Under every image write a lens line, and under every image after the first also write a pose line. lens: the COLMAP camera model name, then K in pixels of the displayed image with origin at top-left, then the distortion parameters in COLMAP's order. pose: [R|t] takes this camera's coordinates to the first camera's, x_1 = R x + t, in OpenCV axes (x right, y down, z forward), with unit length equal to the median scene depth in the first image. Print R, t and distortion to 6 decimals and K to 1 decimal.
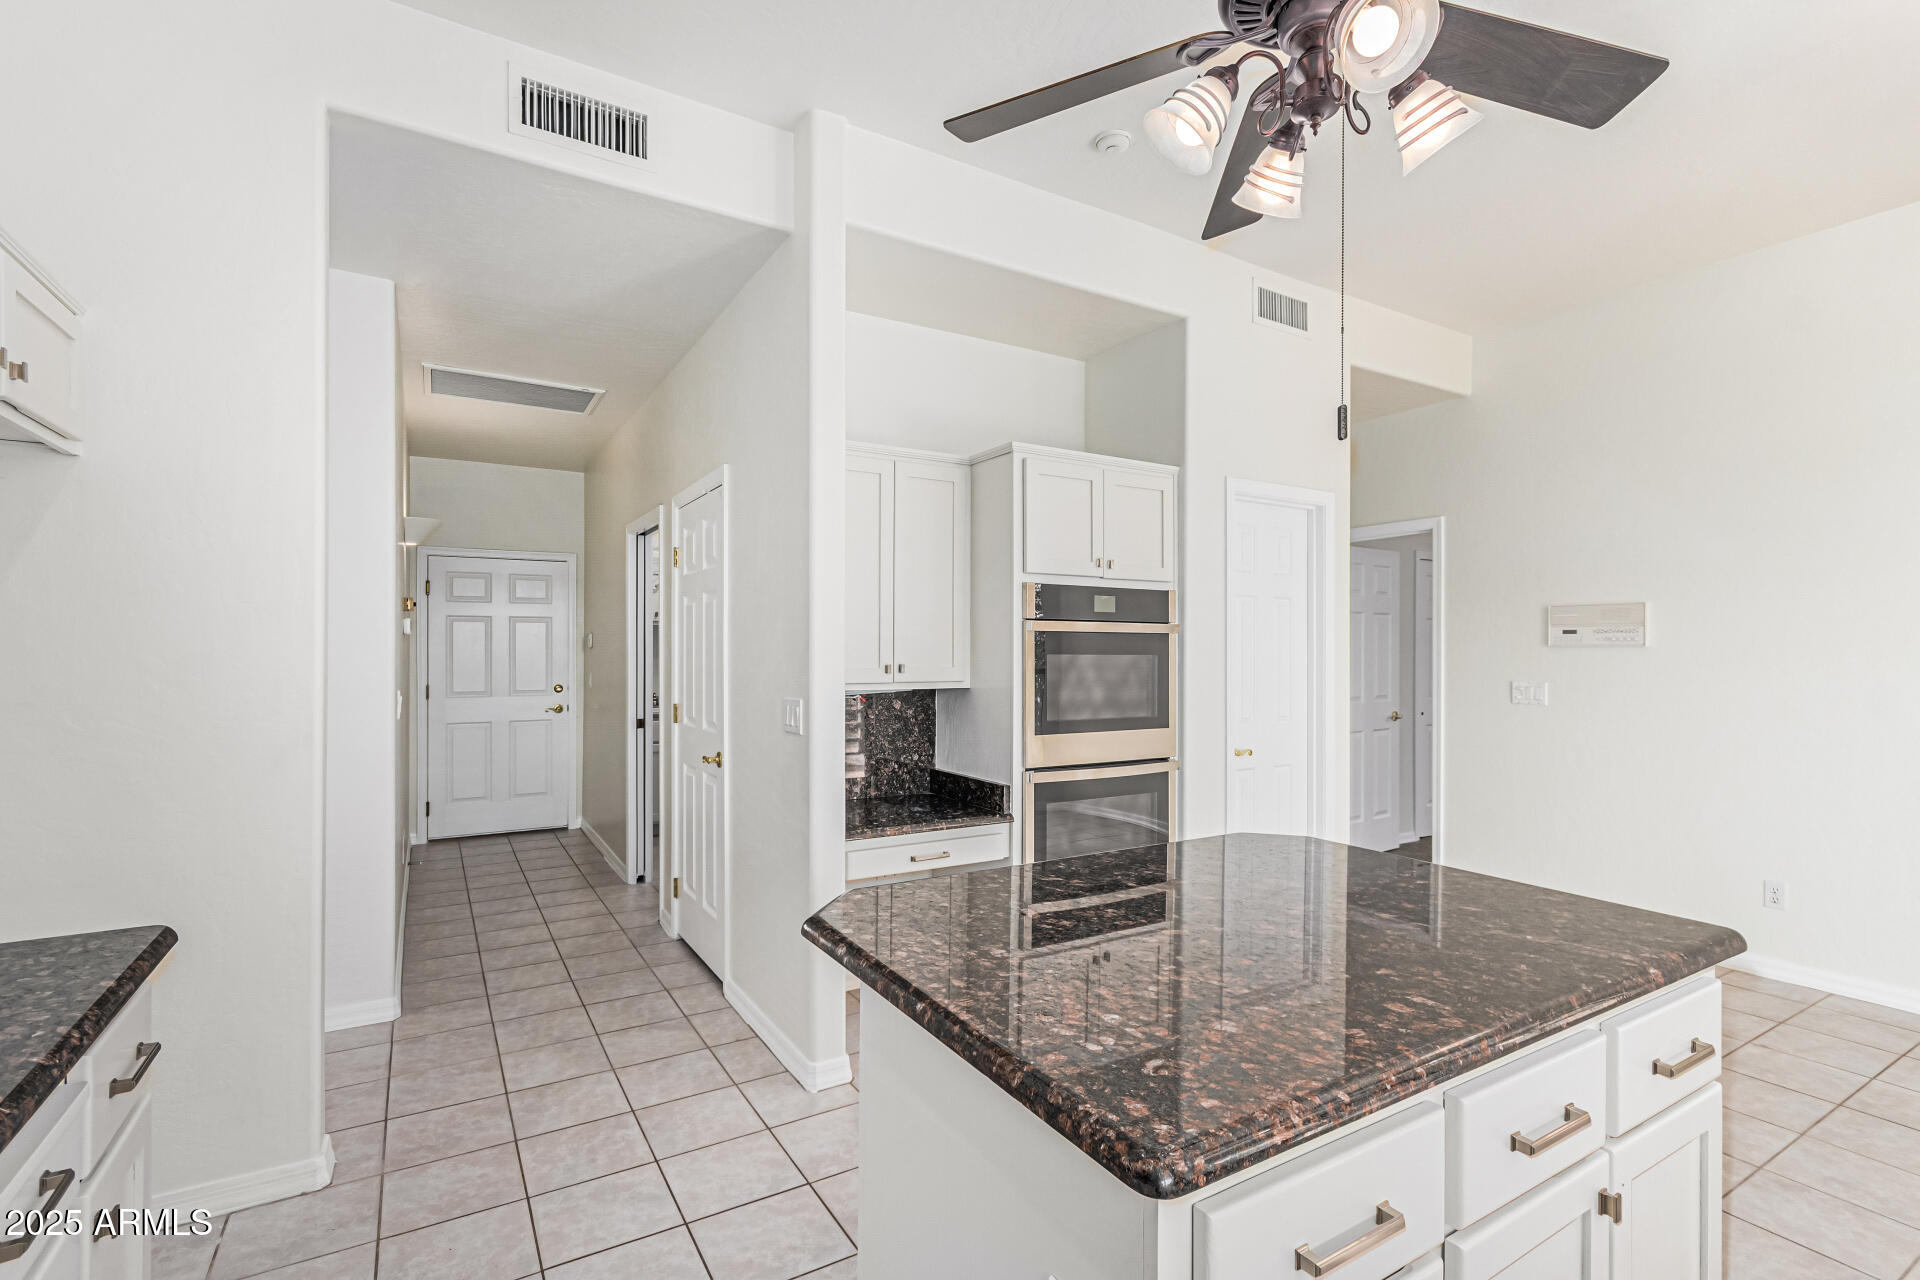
lens RADIAL K [[883.1, 0, 960.9], [0, 883.1, 644.5], [0, 0, 1]] dist [0.002591, 0.000519]
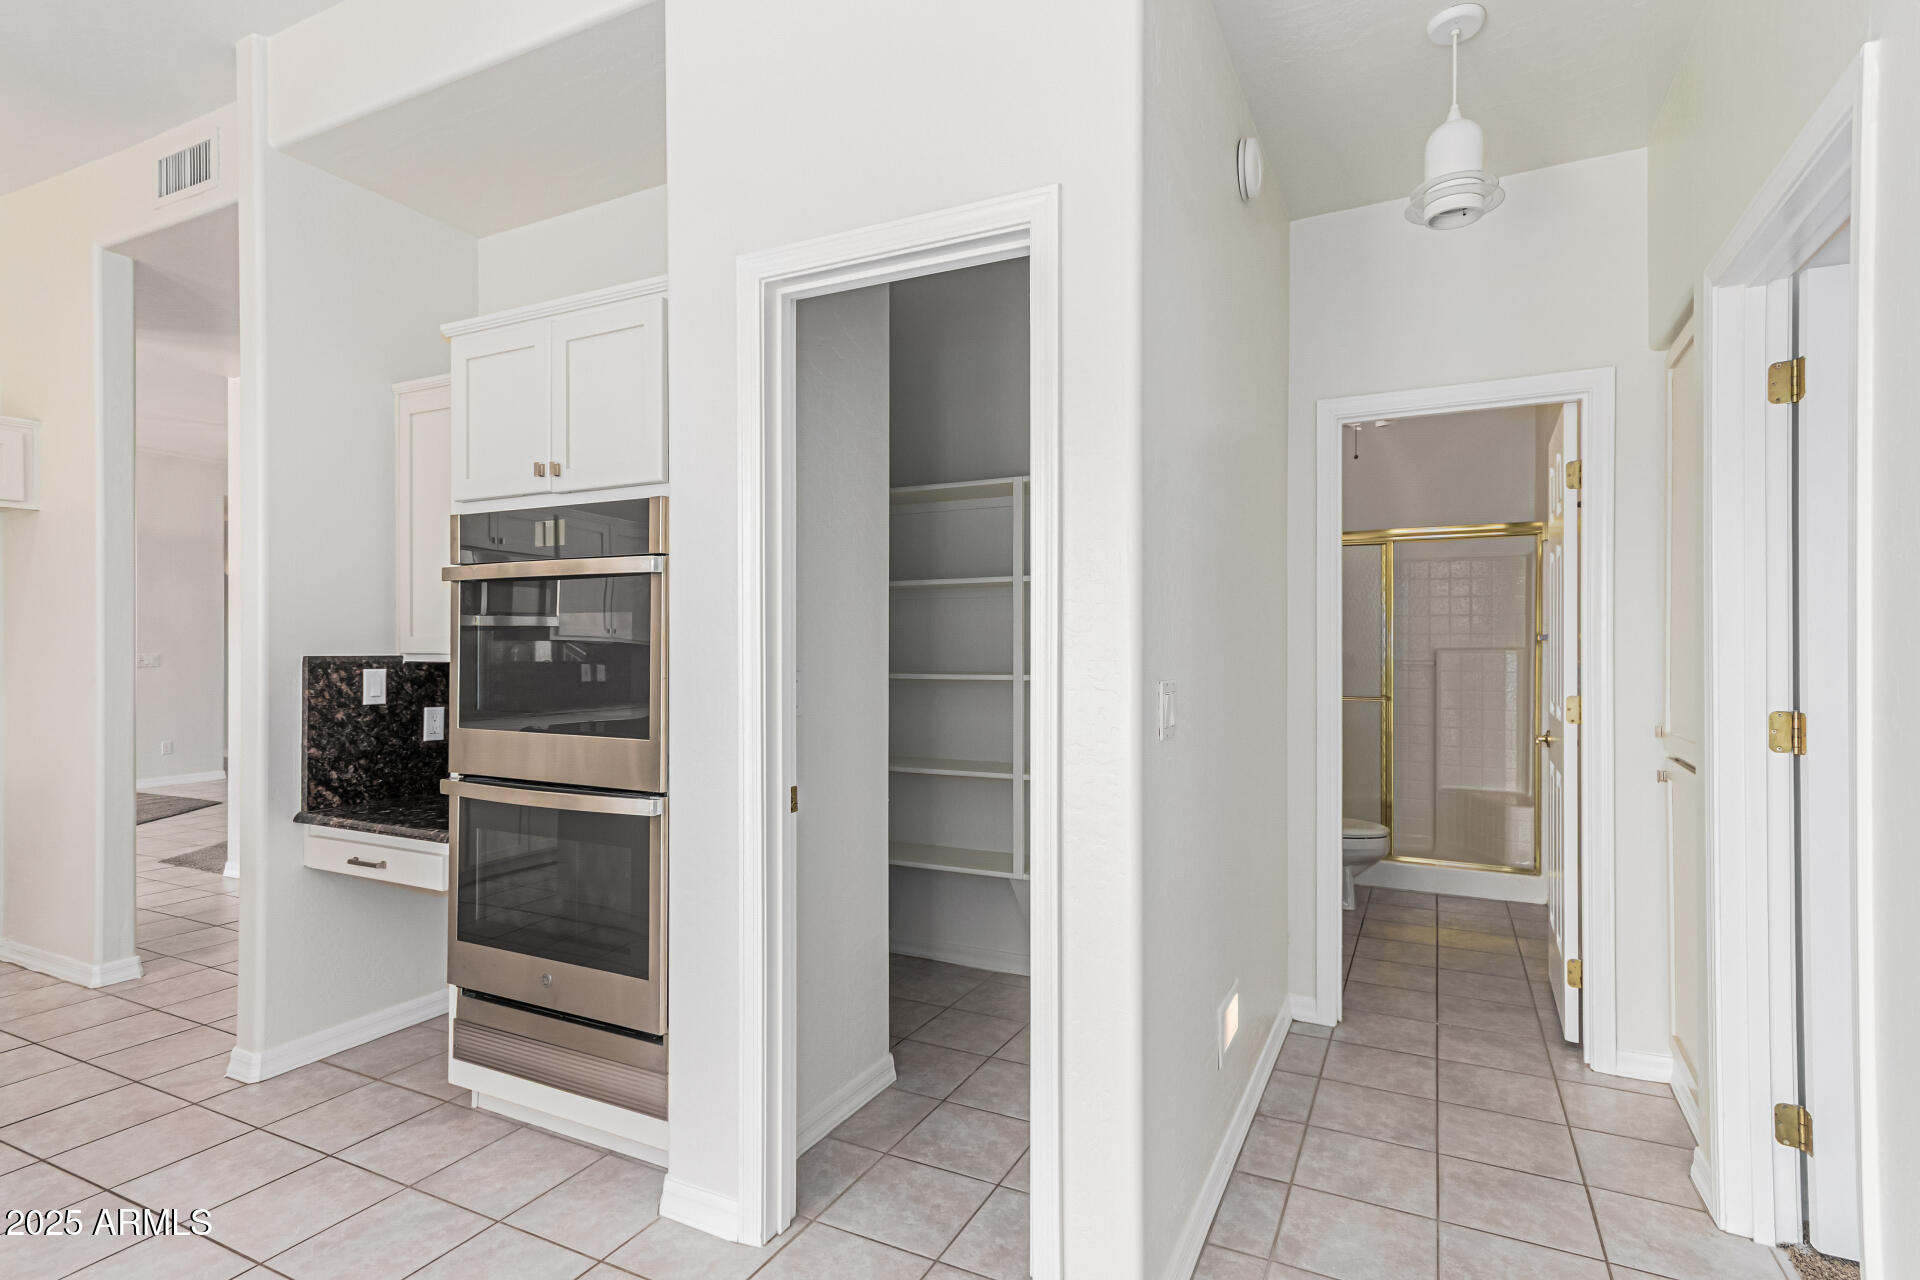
lens RADIAL K [[957.8, 0, 960.0], [0, 957.8, 640.0], [0, 0, 1]] dist [0.001322, 0.000190]
pose [[0.534633, -0.008006, -0.845047, 0.908746], [0.004089, 0.999968, -0.006887, 0.036874], [0.845075, 0.000227, 0.534648, 0.885135]]
